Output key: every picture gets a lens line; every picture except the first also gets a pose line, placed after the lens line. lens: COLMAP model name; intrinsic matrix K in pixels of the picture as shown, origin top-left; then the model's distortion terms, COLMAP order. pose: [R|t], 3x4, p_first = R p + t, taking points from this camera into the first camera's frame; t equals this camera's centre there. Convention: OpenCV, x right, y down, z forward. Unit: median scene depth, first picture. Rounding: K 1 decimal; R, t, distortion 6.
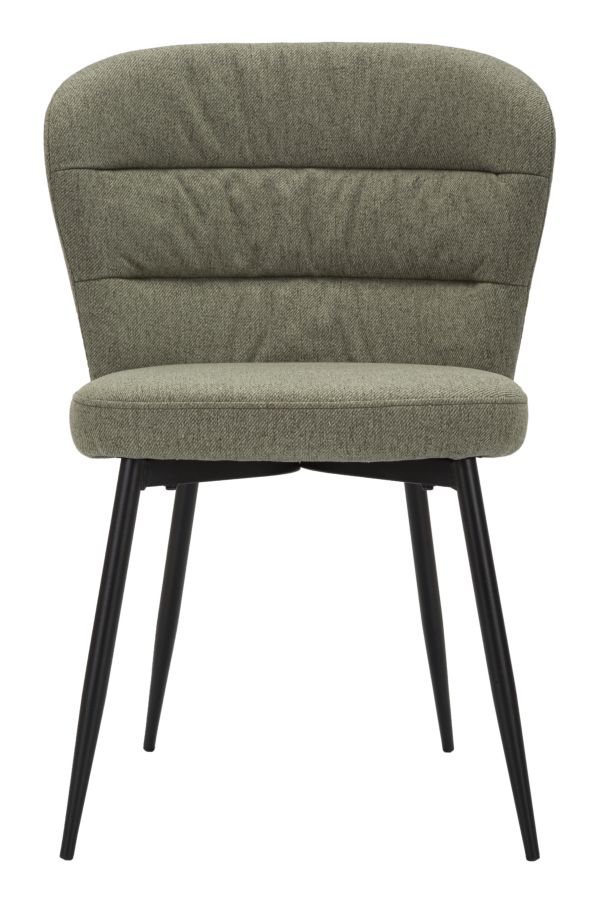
lens RADIAL K [[2750.2, 0, 299.0], [0, 2750.2, 450.0], [0, 0, 1]] dist [0.657547, 0.028967]
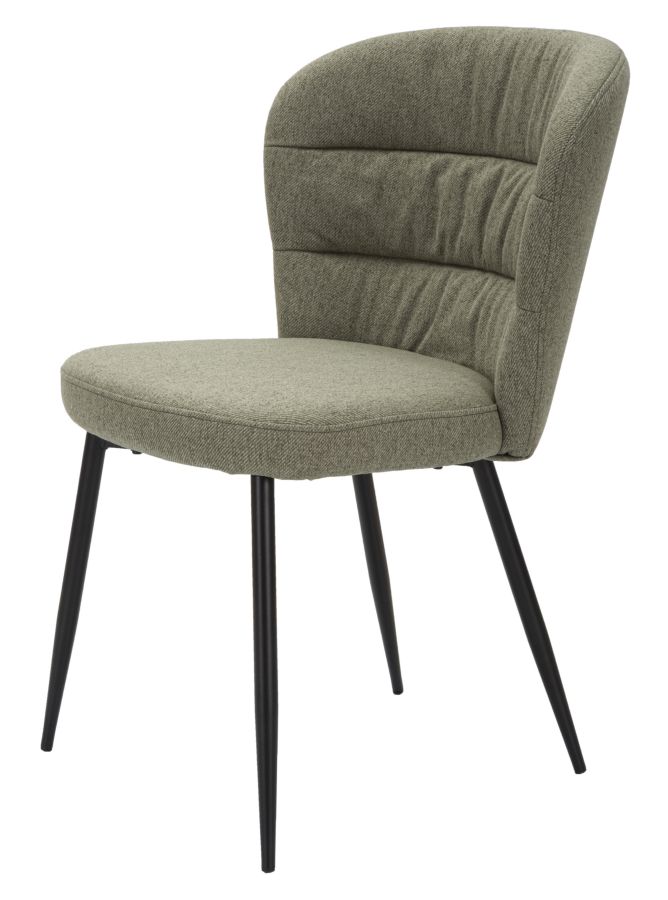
lens RADIAL K [[2724.3, 0, 334.0], [0, 2724.3, 450.0], [0, 0, 1]] dist [0.694547, -0.029723]
pose [[0.580372, 0.178463, -0.794556, 0.781607], [-0.105076, 0.983947, 0.144250, -0.137867], [0.807544, -0.000230, 0.589807, 0.378125]]
